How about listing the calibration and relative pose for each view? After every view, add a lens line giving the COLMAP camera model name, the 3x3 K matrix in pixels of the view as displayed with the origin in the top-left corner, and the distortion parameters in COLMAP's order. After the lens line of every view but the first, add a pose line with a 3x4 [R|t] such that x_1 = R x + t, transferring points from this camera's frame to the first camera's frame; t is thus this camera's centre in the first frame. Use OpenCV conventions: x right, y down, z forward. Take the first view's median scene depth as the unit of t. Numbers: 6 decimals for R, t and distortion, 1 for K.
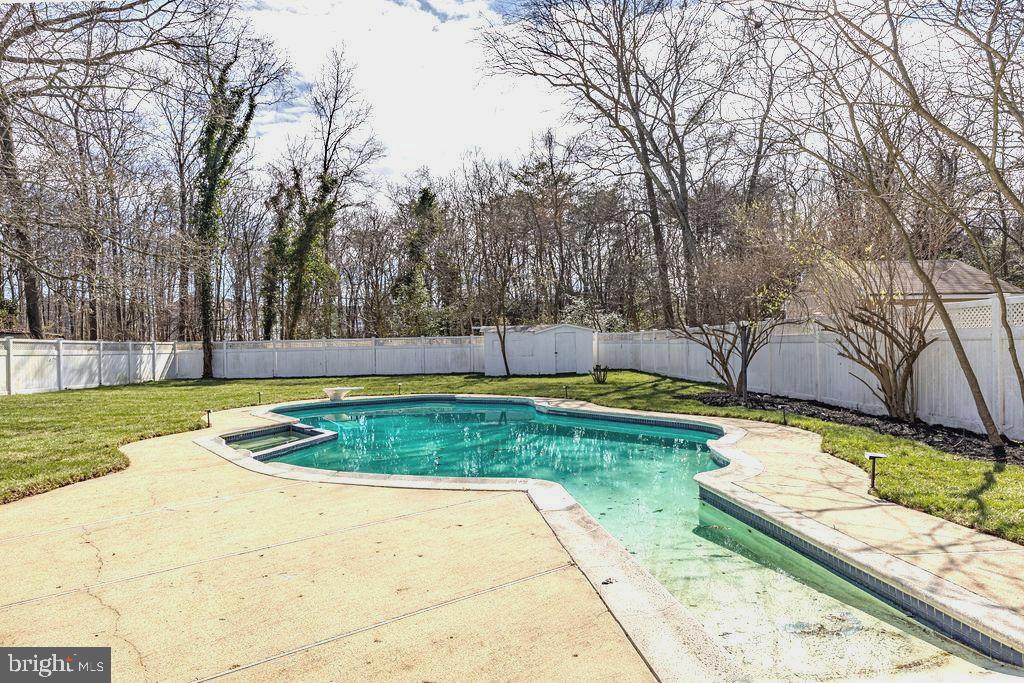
lens RADIAL K [[641.9, 0, 512.0], [0, 641.9, 341.5], [0, 0, 1]] dist [-0.000685, -0.002311]
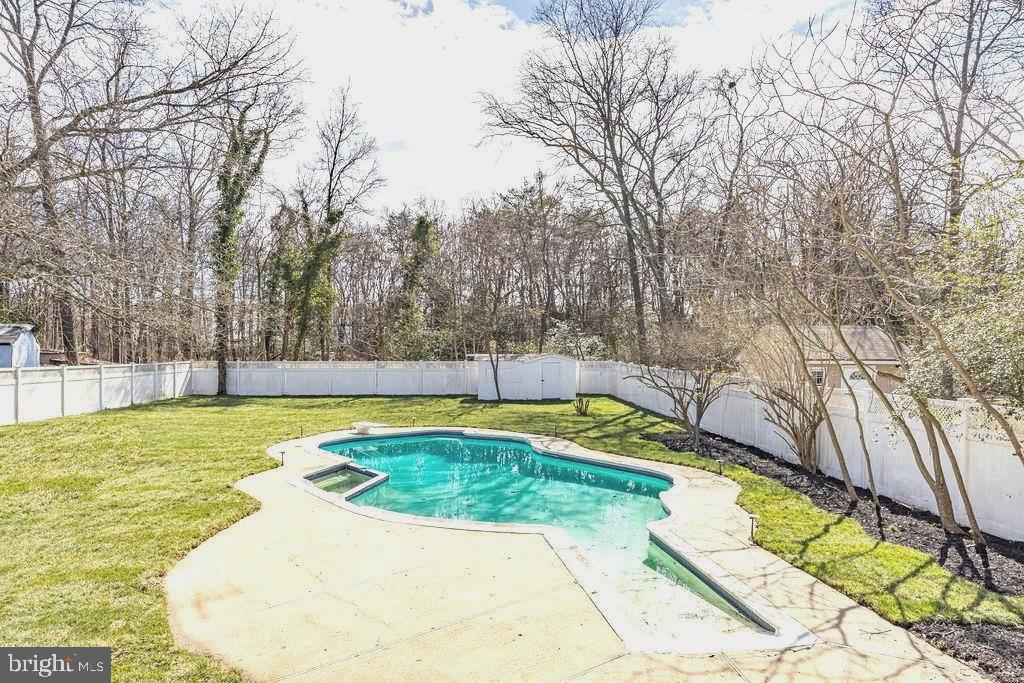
lens RADIAL K [[643.3, 0, 516.1], [0, 643.3, 350.4], [0, 0, 1]] dist [-0.001825, -0.000384]
pose [[0.998921, 0.025102, 0.039063, -0.020906], [-0.025534, 0.999618, 0.010609, -0.042904], [-0.038782, -0.011595, 0.999180, -0.107330]]
